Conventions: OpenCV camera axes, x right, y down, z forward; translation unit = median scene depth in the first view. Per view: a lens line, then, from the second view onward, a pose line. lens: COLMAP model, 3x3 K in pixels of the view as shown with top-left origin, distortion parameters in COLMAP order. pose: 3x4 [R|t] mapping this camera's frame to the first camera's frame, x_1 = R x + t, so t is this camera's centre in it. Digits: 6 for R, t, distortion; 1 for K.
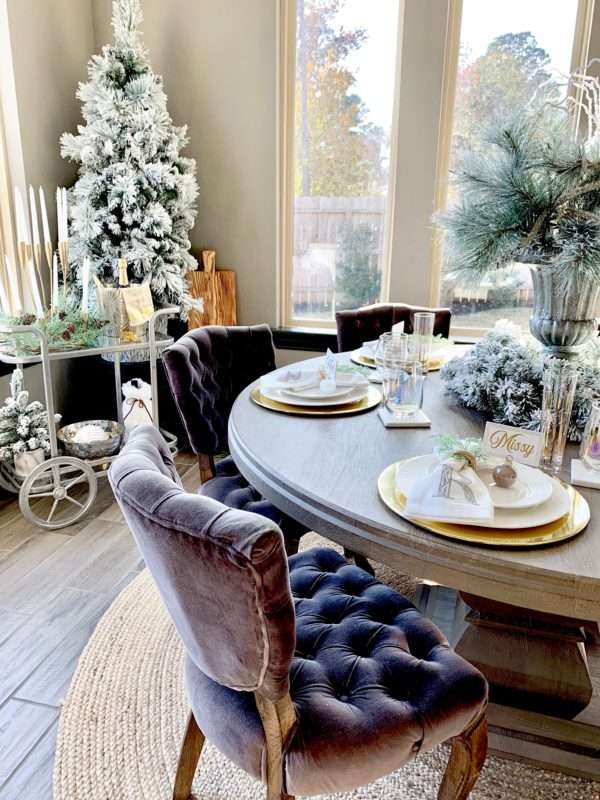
lens RADIAL K [[610.0, 0, 300.0], [0, 610.0, 400.0], [0, 0, 1]] dist [-0.008111, -0.008555]
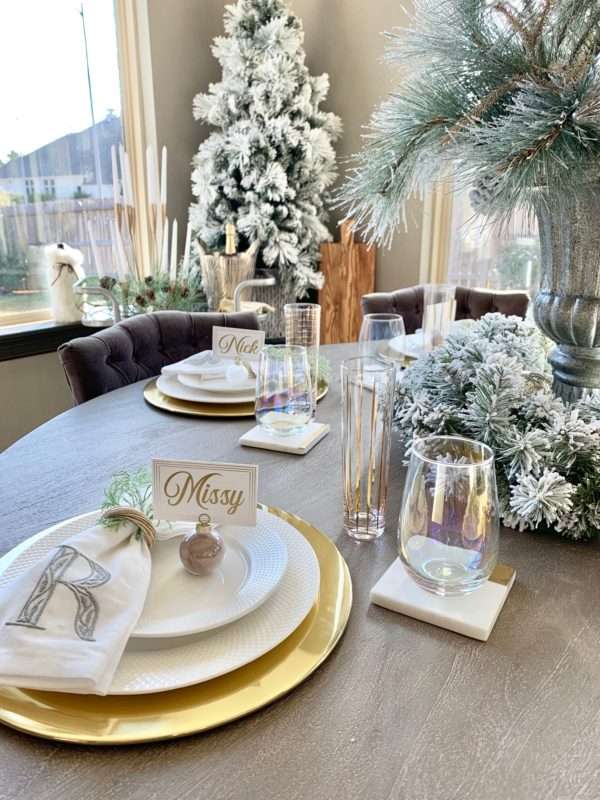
lens RADIAL K [[610.0, 0, 300.0], [0, 610.0, 400.0], [0, 0, 1]] dist [-0.008111, -0.008555]
pose [[0.895742, 0.120621, -0.427898, 0.223855], [-0.114007, 0.992627, 0.041158, -0.018367], [0.429708, 0.011916, 0.902889, 0.210760]]
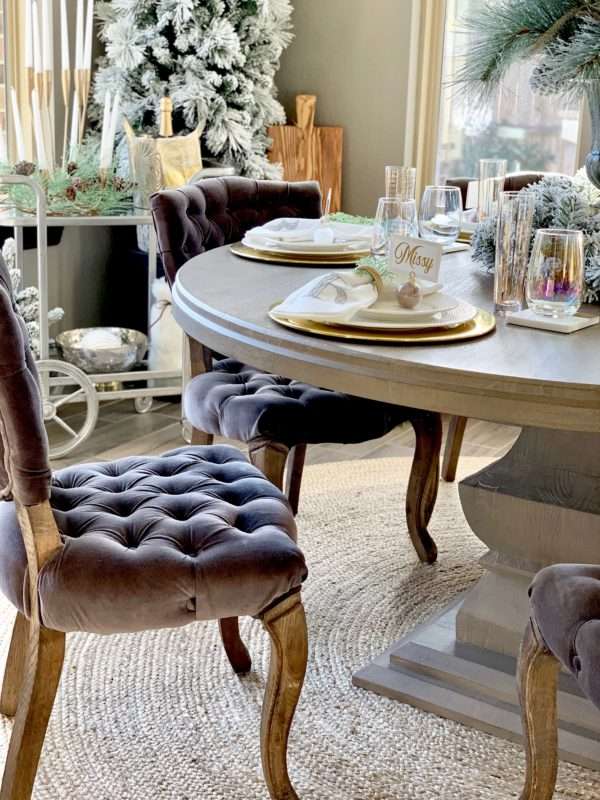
lens RADIAL K [[1169.7, 0, 271.1], [0, 1169.7, 400.7], [0, 0, 1]] dist [0.019500, 0.005559]
pose [[0.956236, 0.090132, -0.278370, 0.226027], [-0.095447, 0.995419, -0.005571, 0.109034], [0.276592, 0.031896, 0.960458, -0.247875]]
